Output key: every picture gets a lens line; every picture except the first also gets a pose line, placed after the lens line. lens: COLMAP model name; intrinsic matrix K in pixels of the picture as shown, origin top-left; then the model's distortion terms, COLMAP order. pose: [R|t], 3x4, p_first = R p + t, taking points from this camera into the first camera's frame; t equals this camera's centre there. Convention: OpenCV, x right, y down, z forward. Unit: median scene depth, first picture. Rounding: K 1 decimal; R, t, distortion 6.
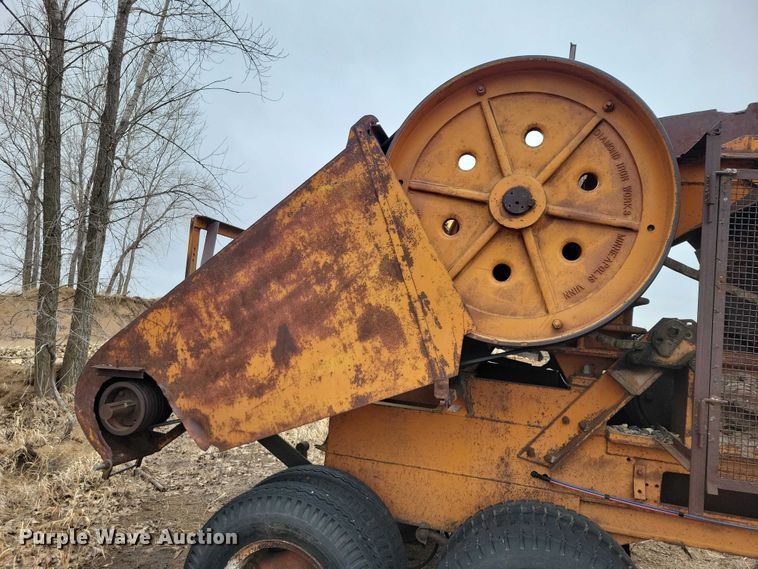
lens RADIAL K [[559.1, 0, 380.0], [0, 559.1, 272.2], [0, 0, 1]] dist [0.056640, -0.035593]
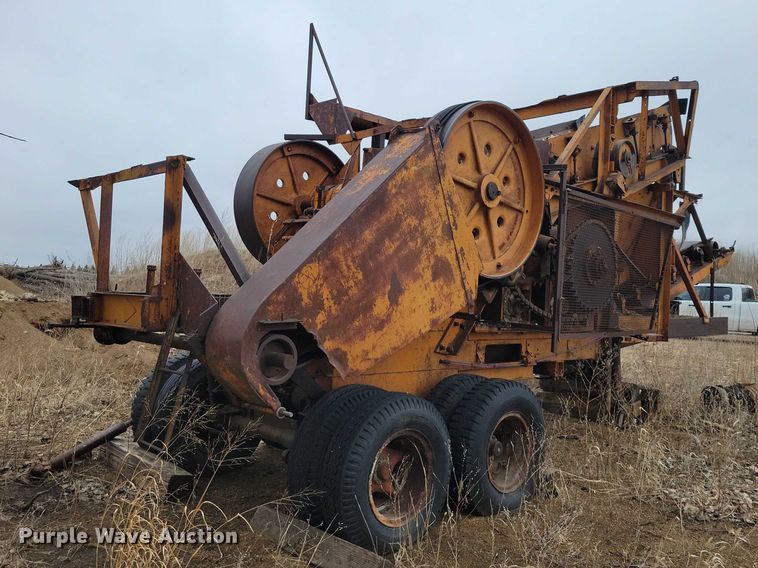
lens RADIAL K [[665.1, 0, 374.9], [0, 665.1, 256.0], [0, 0, 1]] dist [0.014536, -0.000040]
pose [[0.524453, -0.023898, 0.851104, -1.493943], [-0.055086, 0.996559, 0.061927, -0.036520], [-0.849655, -0.079362, 0.521332, 0.243156]]
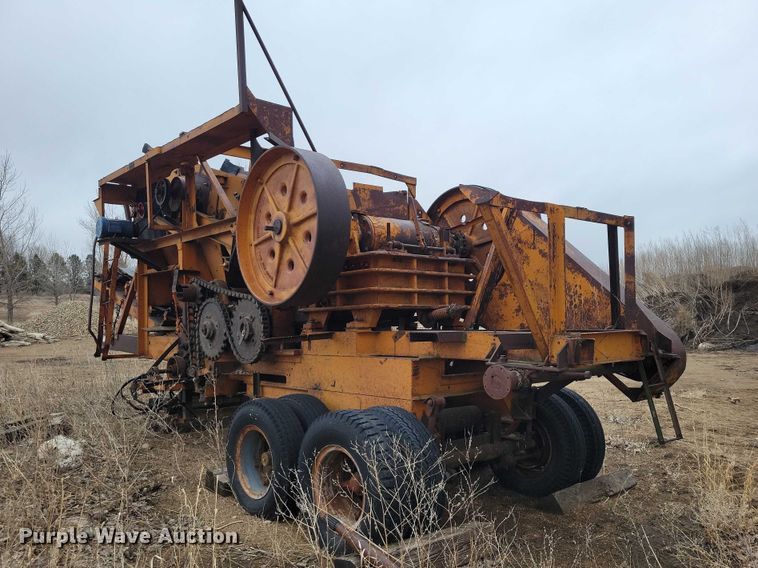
lens RADIAL K [[615.7, 0, 378.6], [0, 615.7, 265.6], [0, 0, 1]] dist [0.042649, -0.005122]
pose [[-0.827744, -0.030281, 0.560288, -0.842159], [-0.098295, 0.990927, -0.091661, 0.214701], [-0.552429, -0.130945, -0.823210, 3.176649]]
